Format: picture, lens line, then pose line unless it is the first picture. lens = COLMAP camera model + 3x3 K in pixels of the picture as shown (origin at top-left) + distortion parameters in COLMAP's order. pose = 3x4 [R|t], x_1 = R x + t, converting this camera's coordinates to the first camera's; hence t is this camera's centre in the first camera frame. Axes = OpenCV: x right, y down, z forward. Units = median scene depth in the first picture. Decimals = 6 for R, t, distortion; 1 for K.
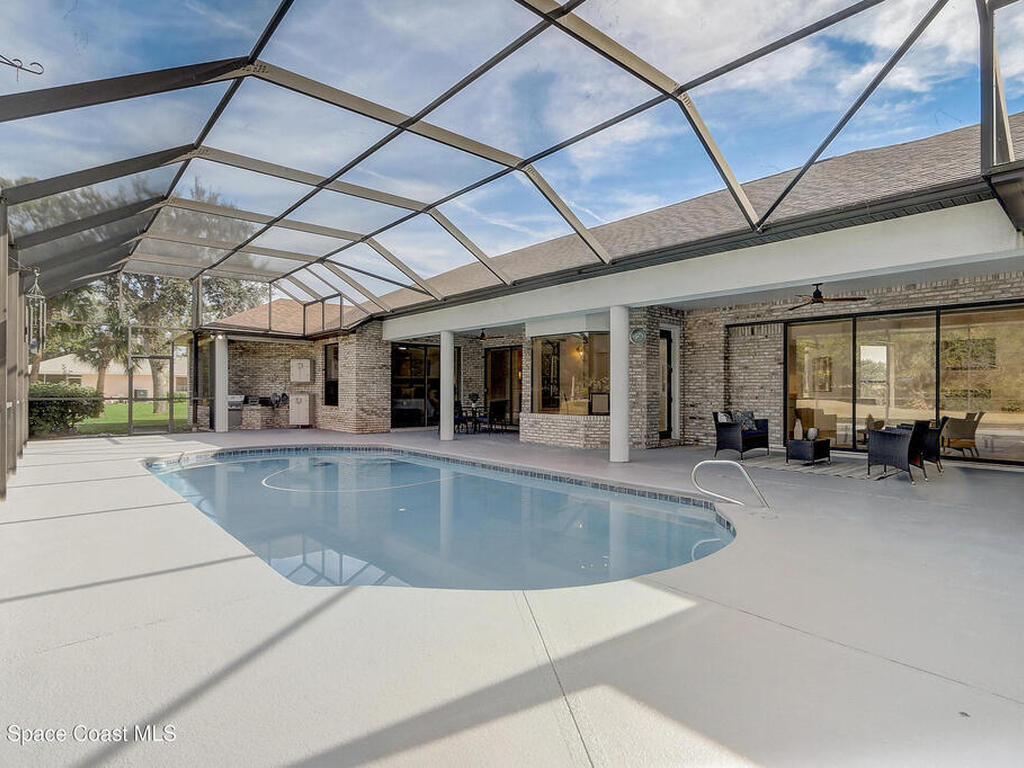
lens RADIAL K [[537.0, 0, 515.8], [0, 537.0, 385.1], [0, 0, 1]] dist [-0.011642, -0.002800]
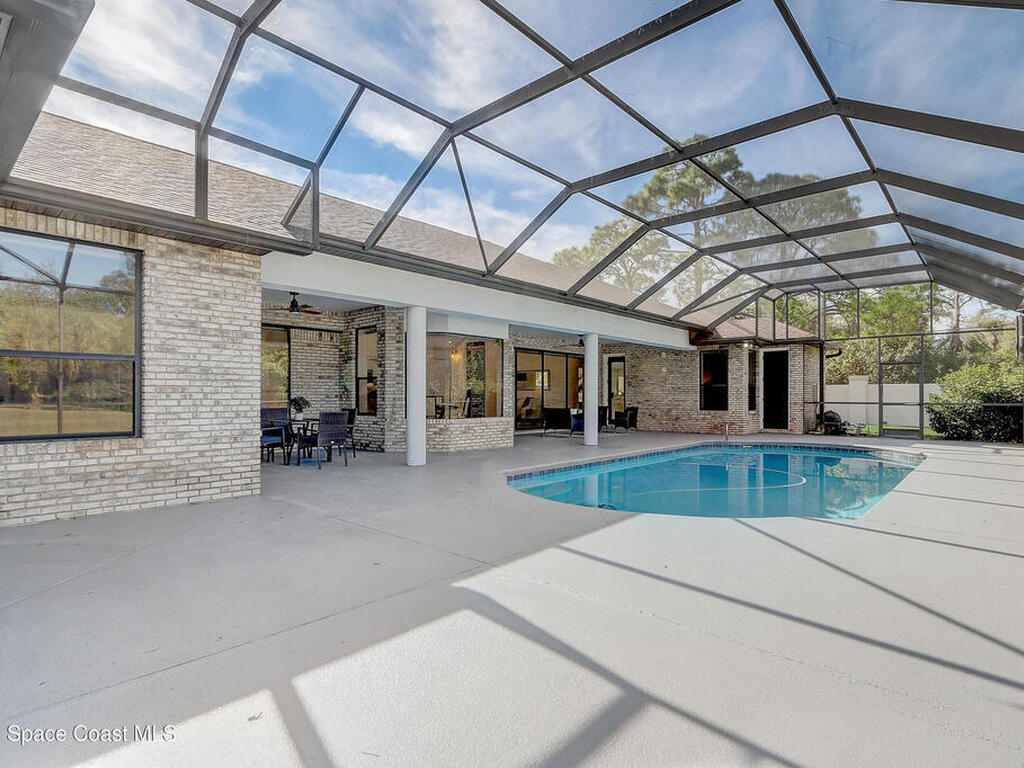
lens RADIAL K [[537.0, 0, 523.5], [0, 537.0, 389.9], [0, 0, 1]] dist [-0.011642, -0.002800]
pose [[-0.113925, 0.002049, 0.993487, -1.032438], [-0.018000, 0.999829, -0.004126, 0.006663], [-0.993326, -0.018353, -0.113869, 1.166297]]
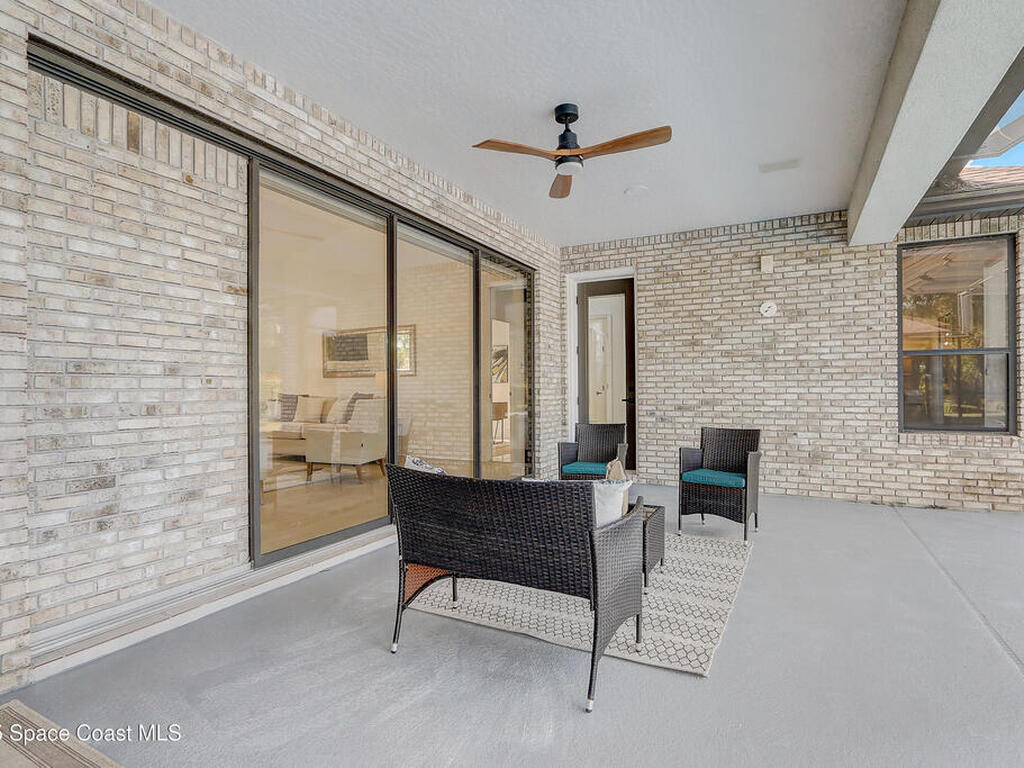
lens RADIAL K [[537.0, 0, 511.6], [0, 537.0, 387.0], [0, 0, 1]] dist [-0.011642, -0.002800]
pose [[-0.345241, -0.001457, 0.938513, 0.167184], [-0.007592, 0.999970, -0.001240, 0.012456], [-0.938483, -0.007553, -0.345242, 0.979345]]
